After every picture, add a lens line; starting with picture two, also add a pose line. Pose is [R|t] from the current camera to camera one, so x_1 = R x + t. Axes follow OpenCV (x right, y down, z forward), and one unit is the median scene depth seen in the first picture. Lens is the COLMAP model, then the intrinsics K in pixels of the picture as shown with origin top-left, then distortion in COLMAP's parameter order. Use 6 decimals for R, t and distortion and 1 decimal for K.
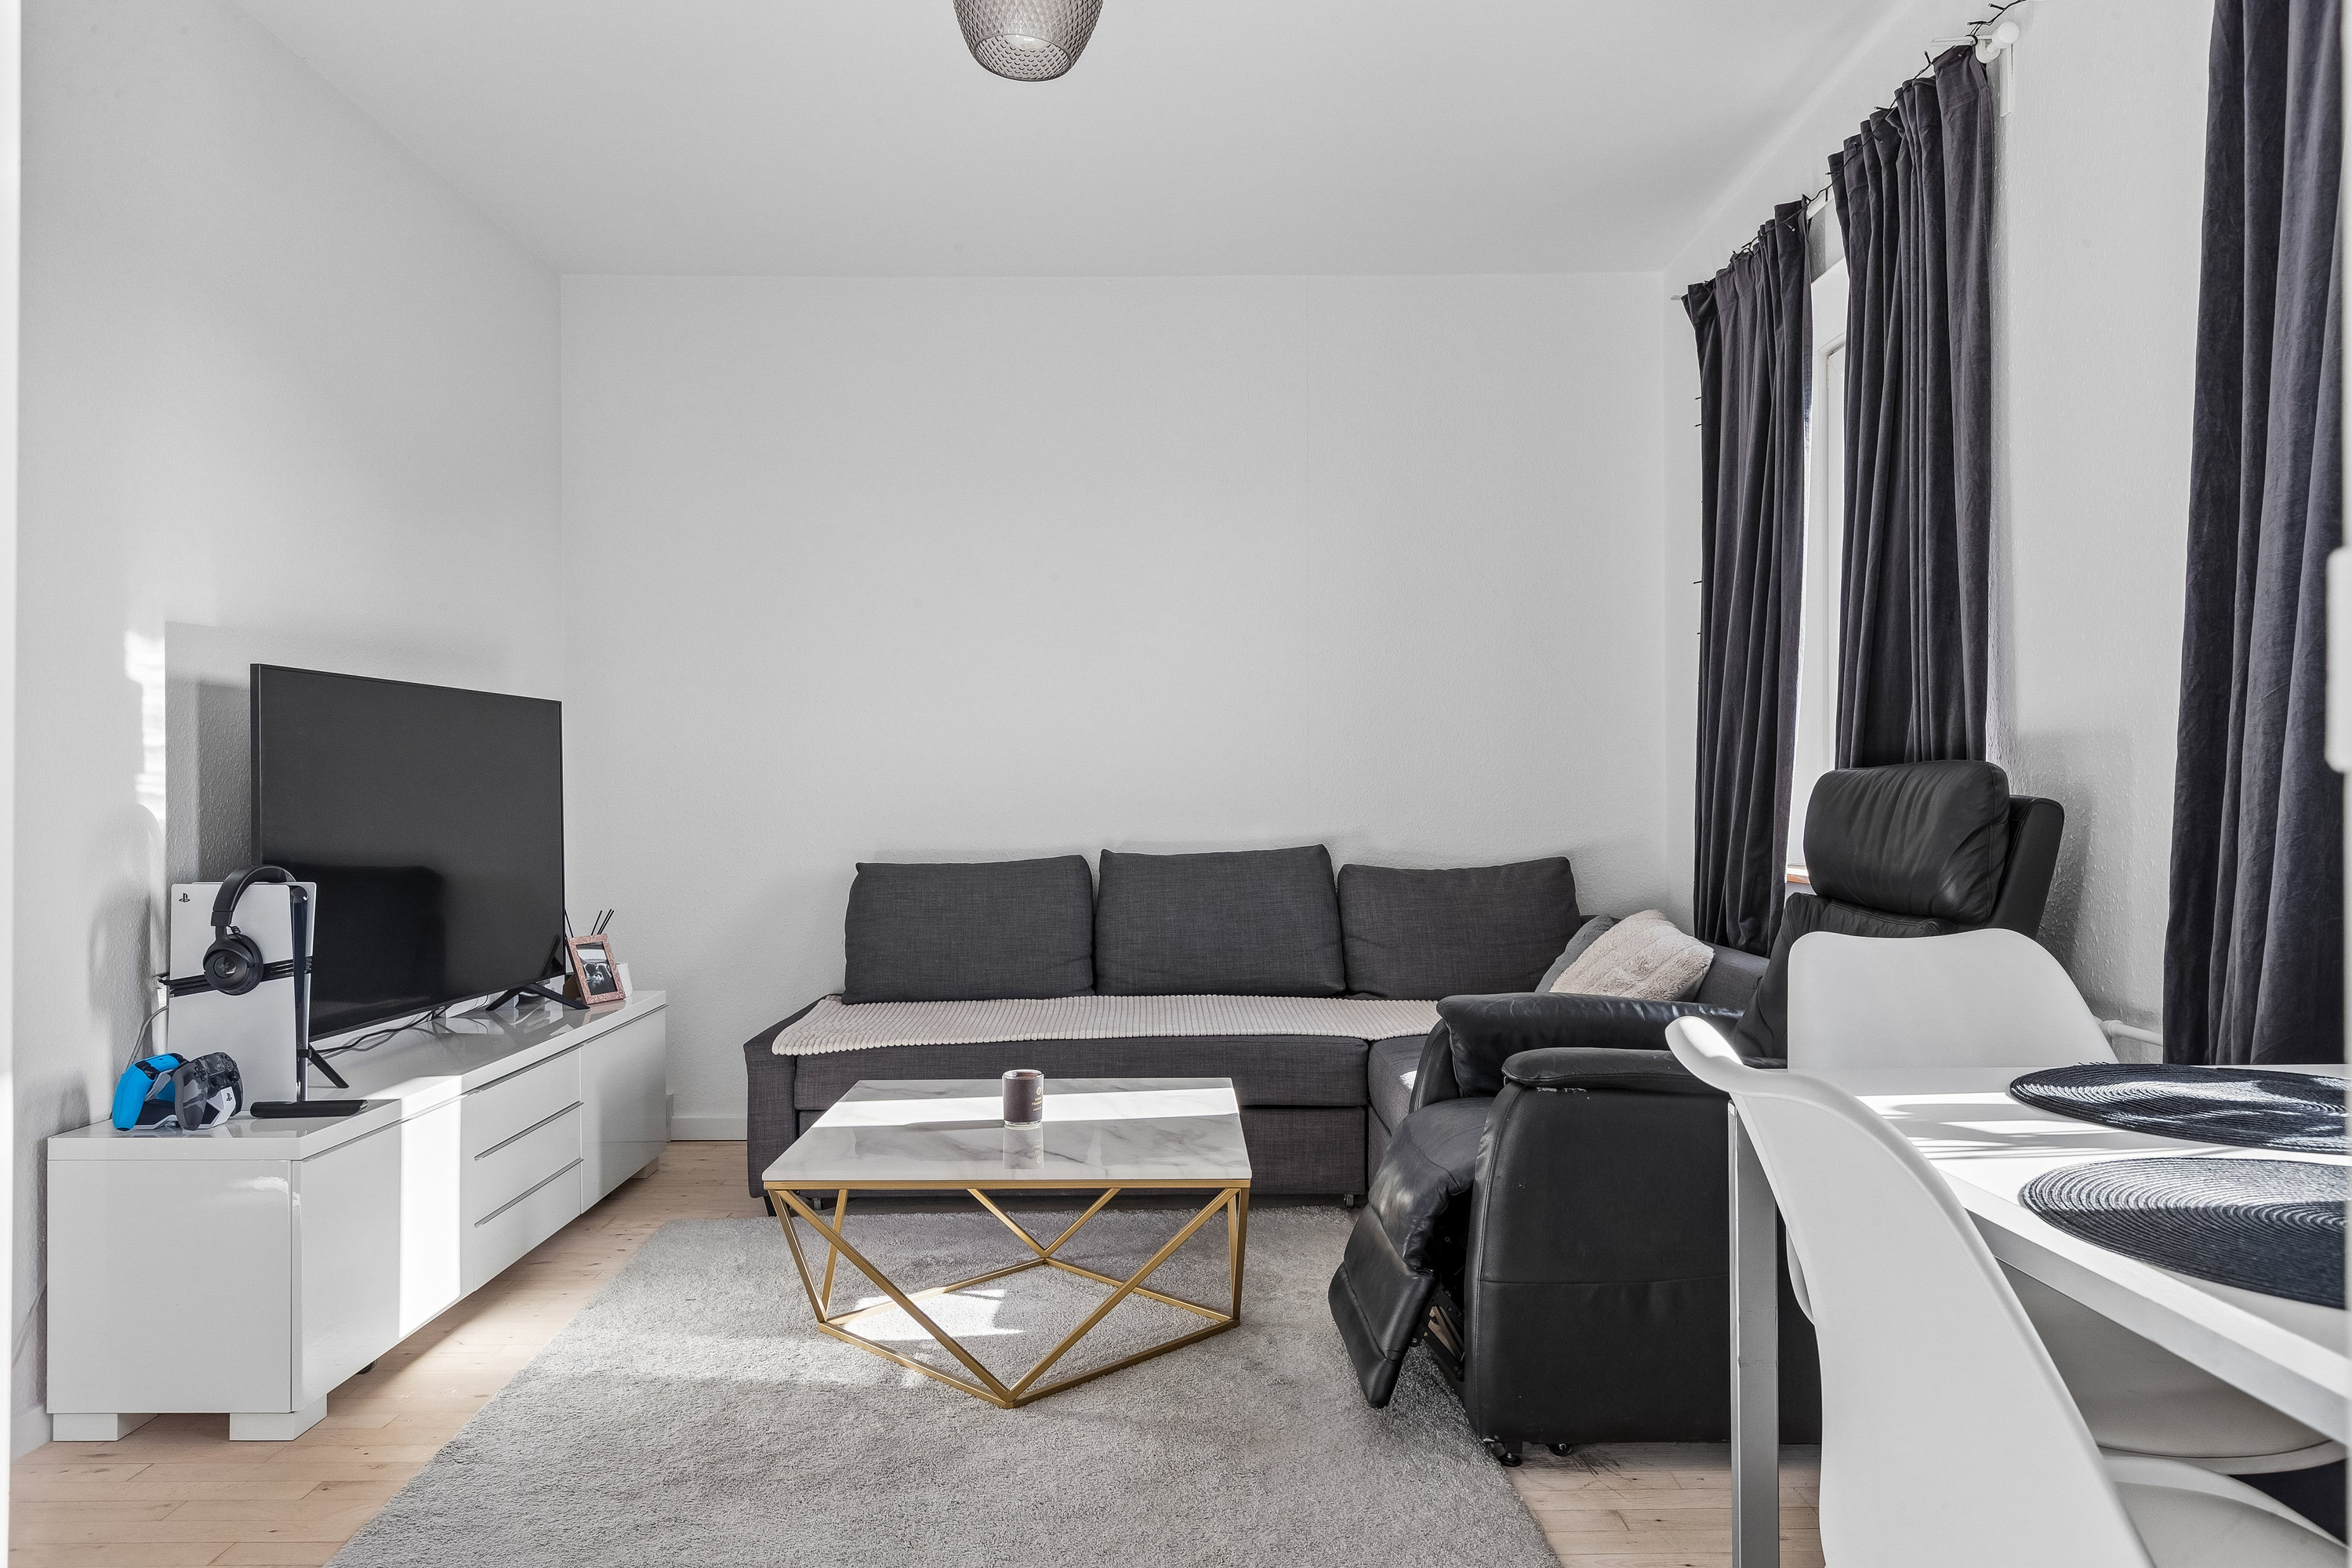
lens RADIAL K [[1606.1, 0, 1176.0], [0, 1606.1, 784.0], [0, 0, 1]] dist [0.002708, -0.024612]
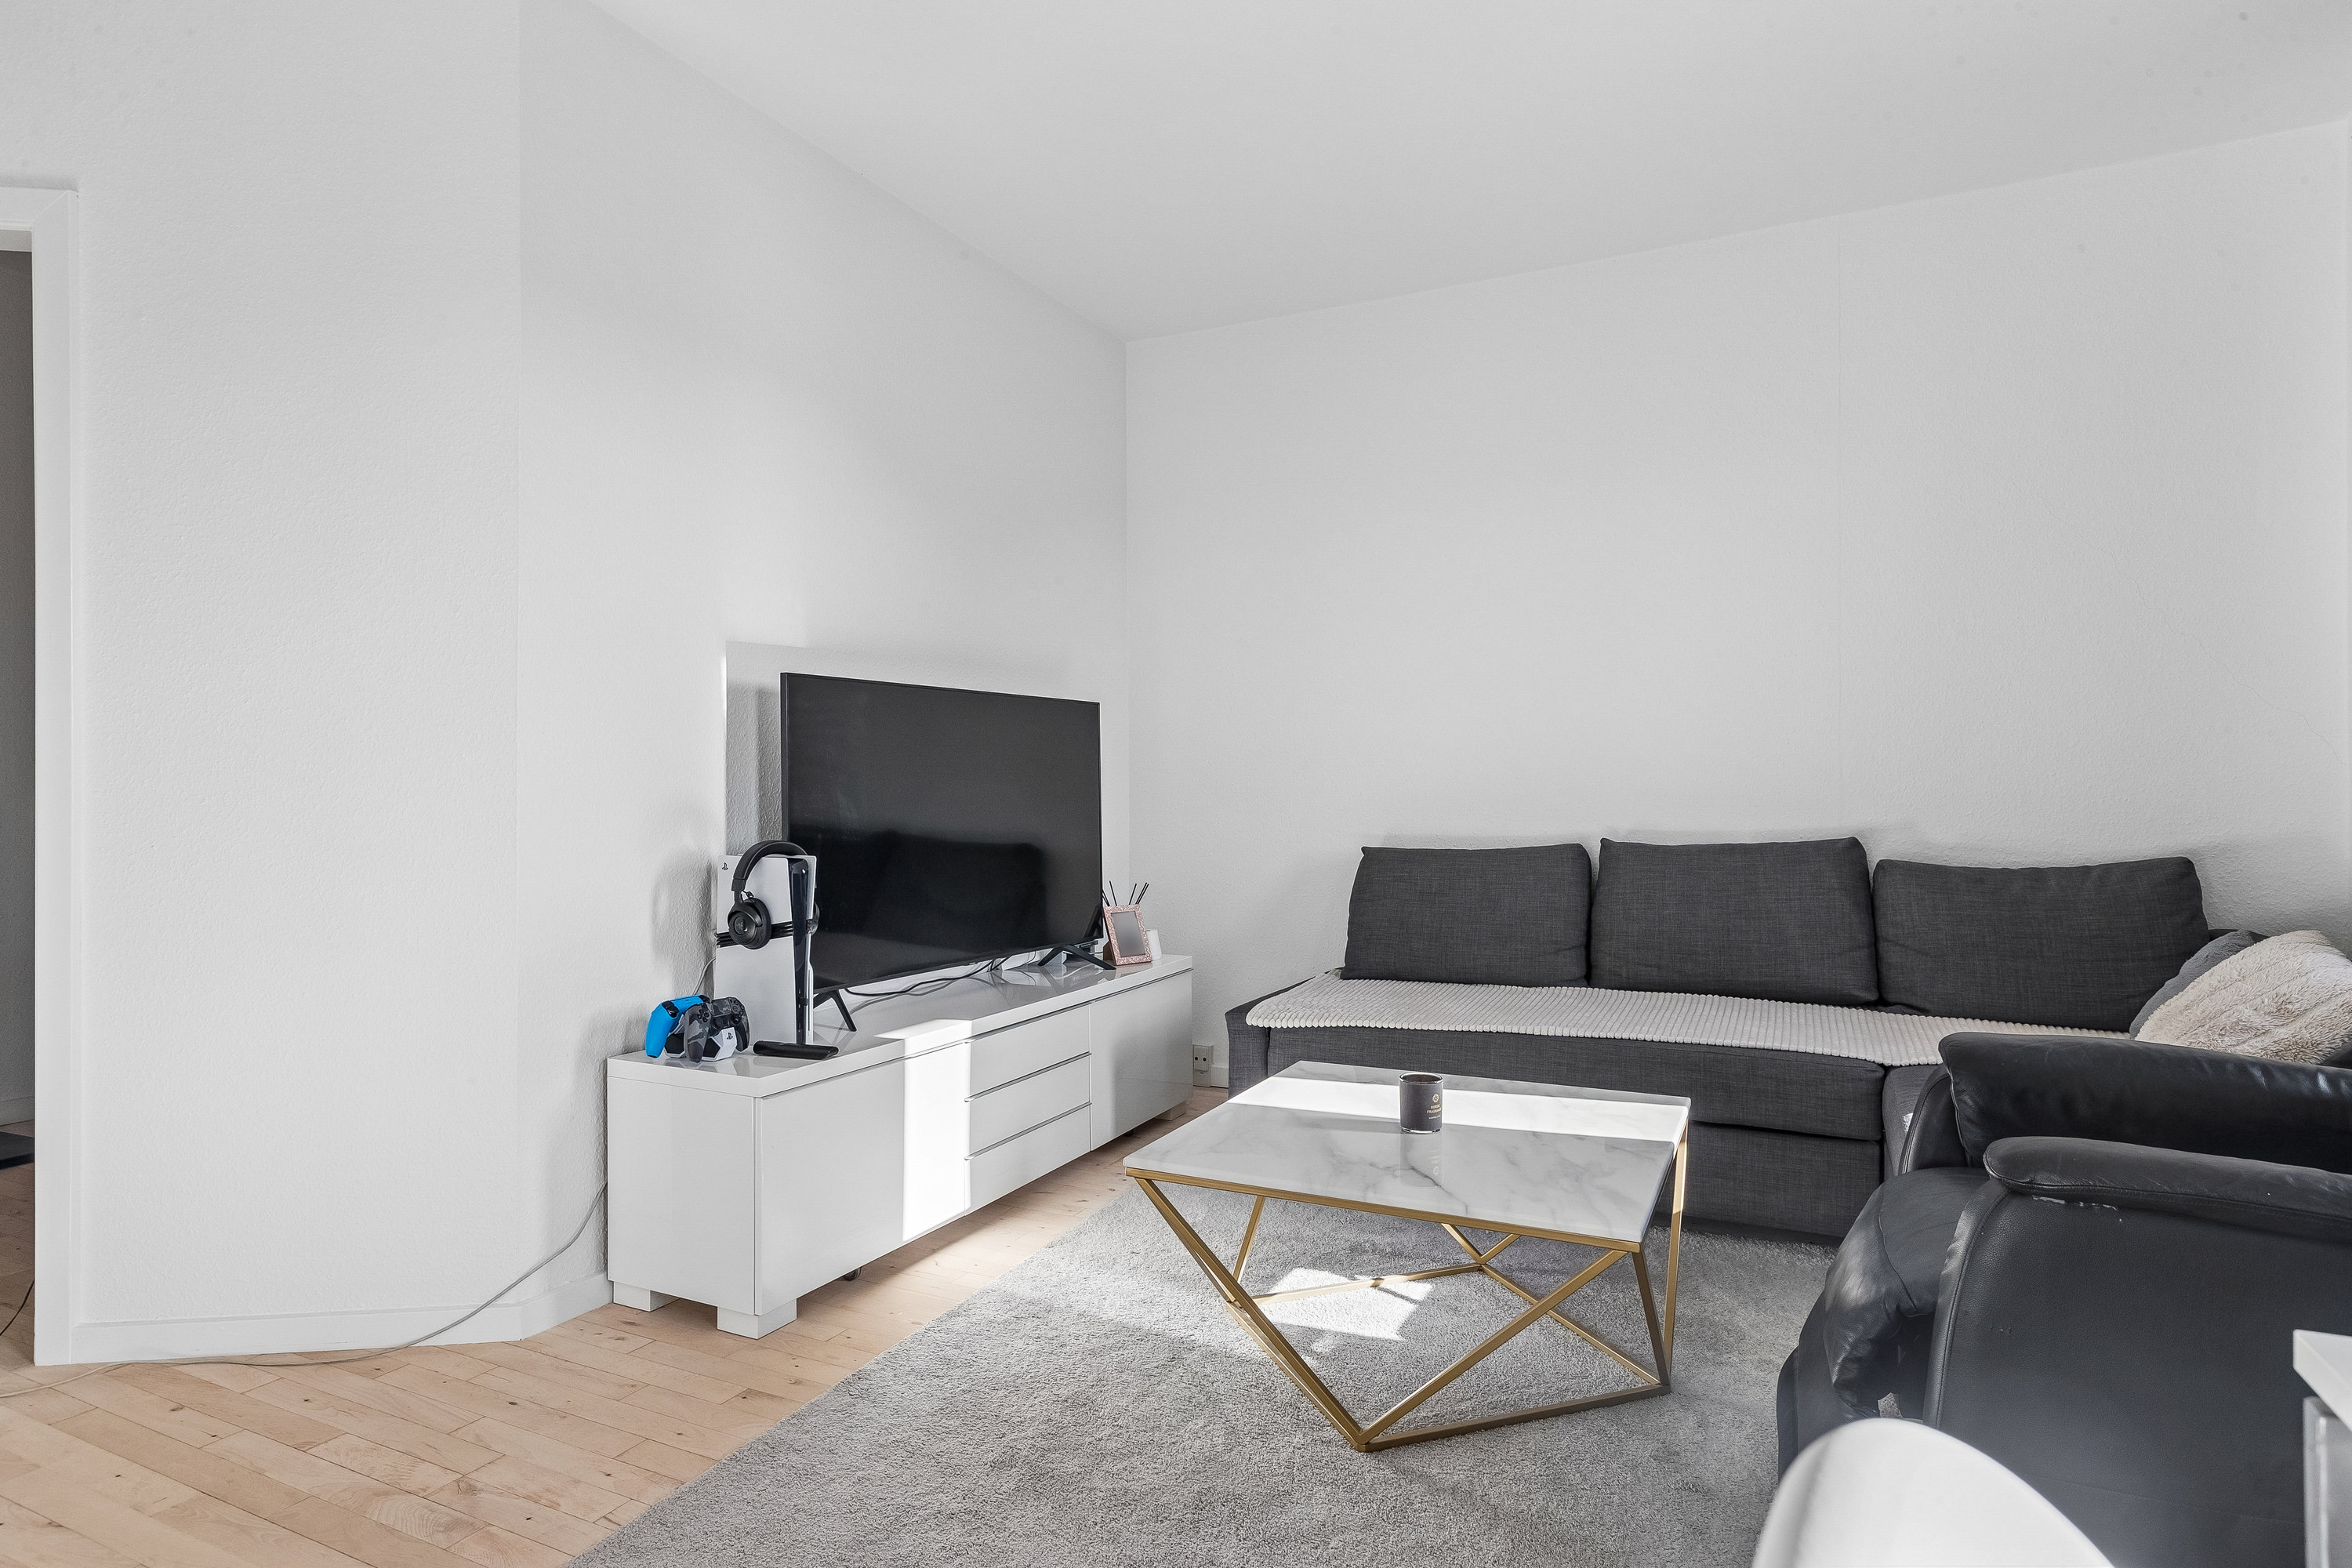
lens RADIAL K [[1280.2, 0, 1176.0], [0, 1280.2, 784.0], [0, 0, 1]] dist [-0.004191, -0.000510]
pose [[0.890249, -0.000656, -0.455473, 0.106857], [0.003054, 0.999985, 0.004530, 0.004249], [0.455464, -0.005424, 0.890238, 0.243783]]
